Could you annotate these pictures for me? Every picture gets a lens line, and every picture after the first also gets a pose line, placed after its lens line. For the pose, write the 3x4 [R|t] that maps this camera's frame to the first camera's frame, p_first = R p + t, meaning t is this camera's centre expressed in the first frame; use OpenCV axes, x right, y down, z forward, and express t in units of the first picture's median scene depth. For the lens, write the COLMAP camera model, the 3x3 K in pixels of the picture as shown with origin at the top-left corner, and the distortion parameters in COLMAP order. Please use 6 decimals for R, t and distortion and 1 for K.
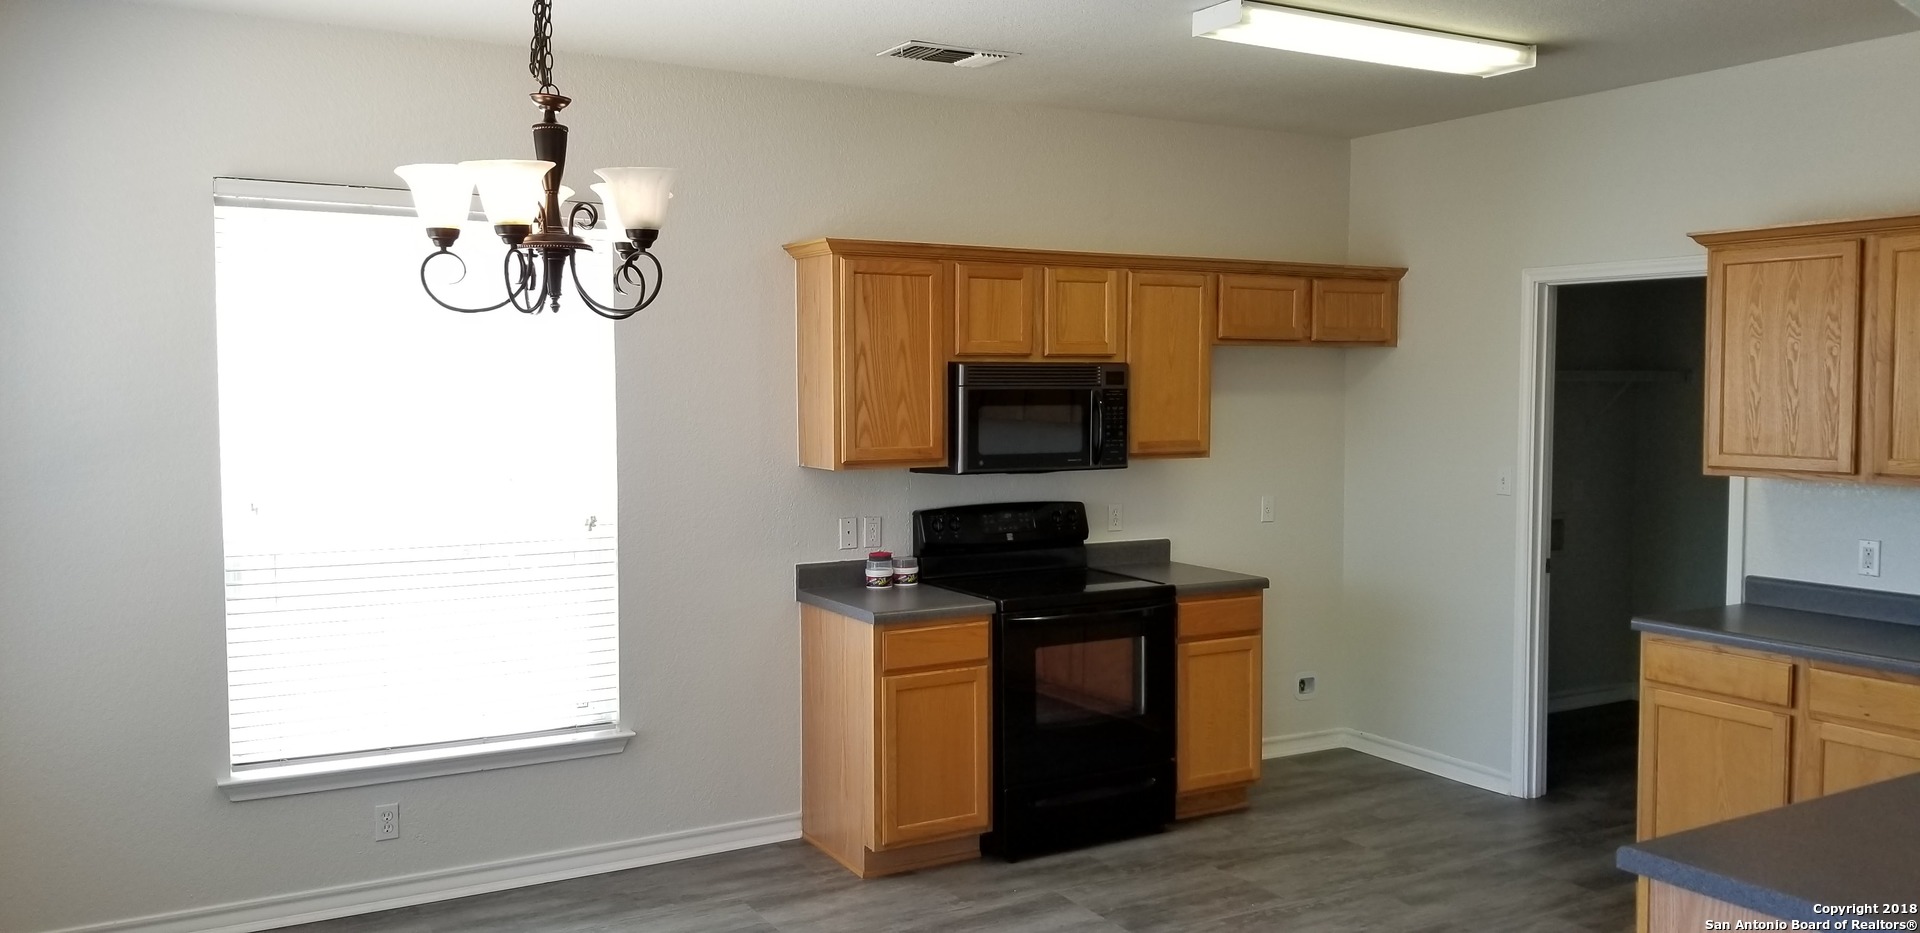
lens RADIAL K [[1506.3, 0, 977.5], [0, 1506.3, 461.5], [0, 0, 1]] dist [0.115370, -0.223076]
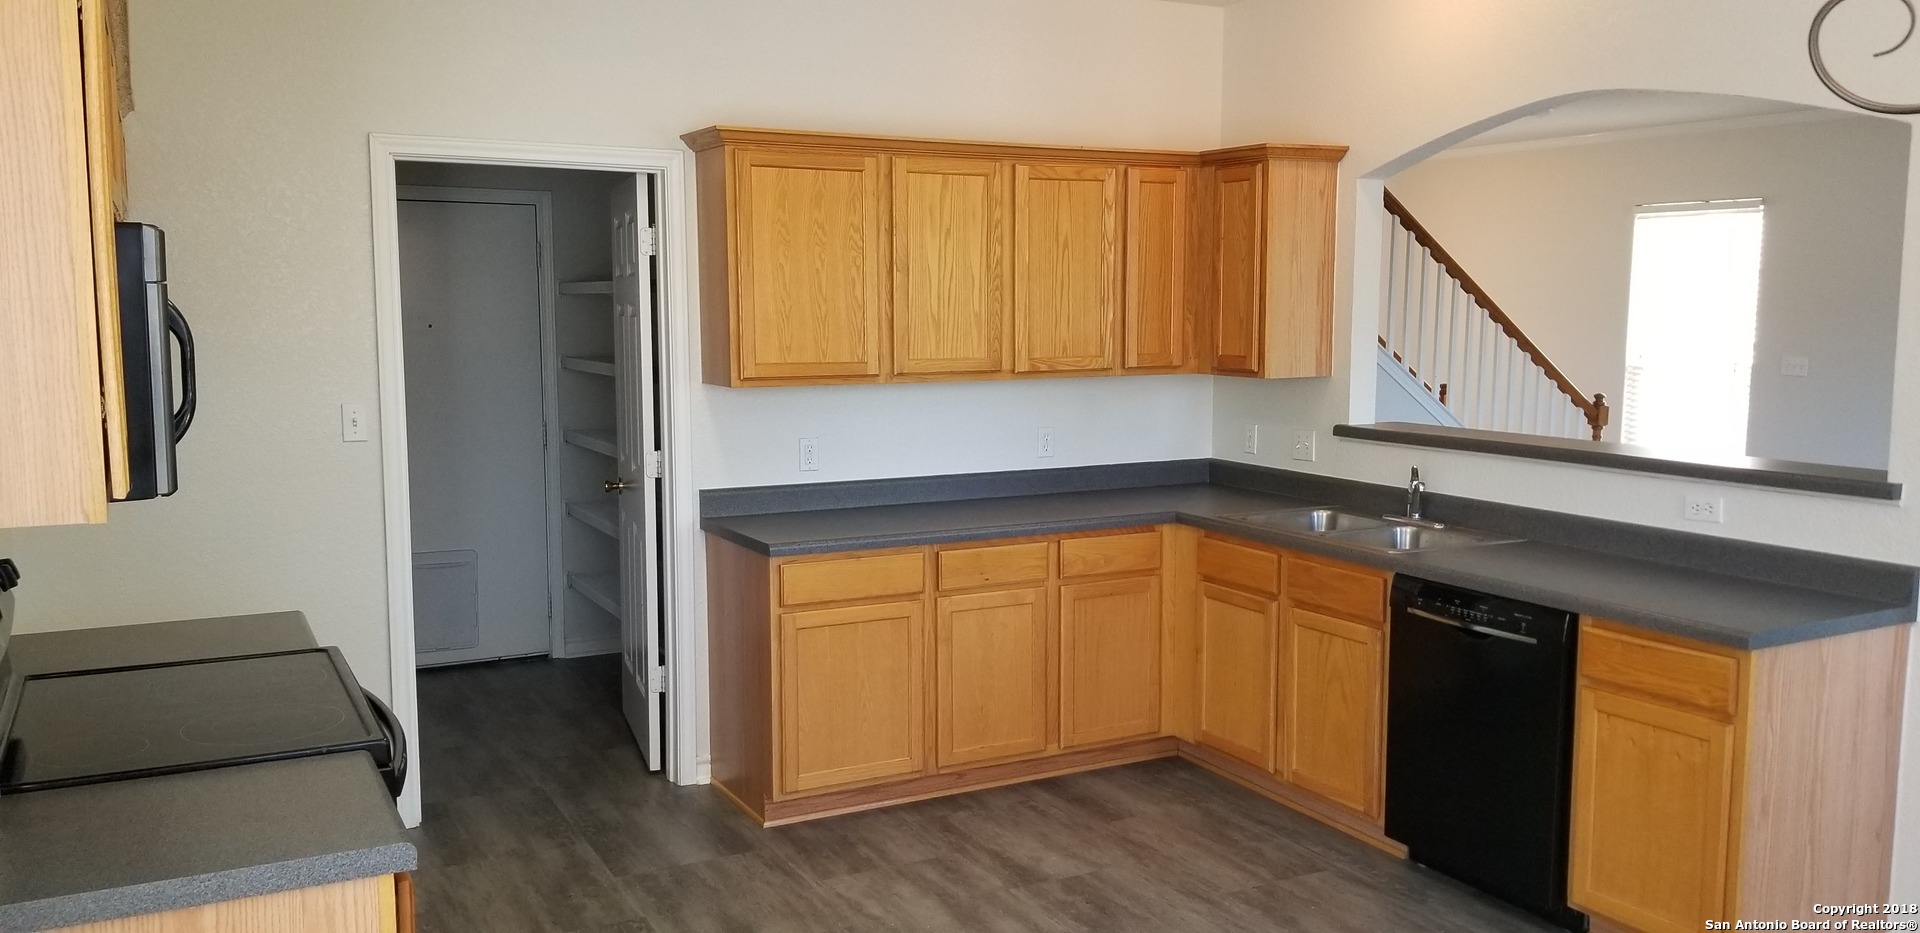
lens RADIAL K [[1506.3, 0, 977.5], [0, 1506.3, 461.5], [0, 0, 1]] dist [0.115370, -0.223076]
pose [[0.037736, -0.109389, 0.993282, -0.434212], [0.050310, 0.992938, 0.107439, -0.036899], [-0.998020, 0.045918, 0.042973, 0.766082]]
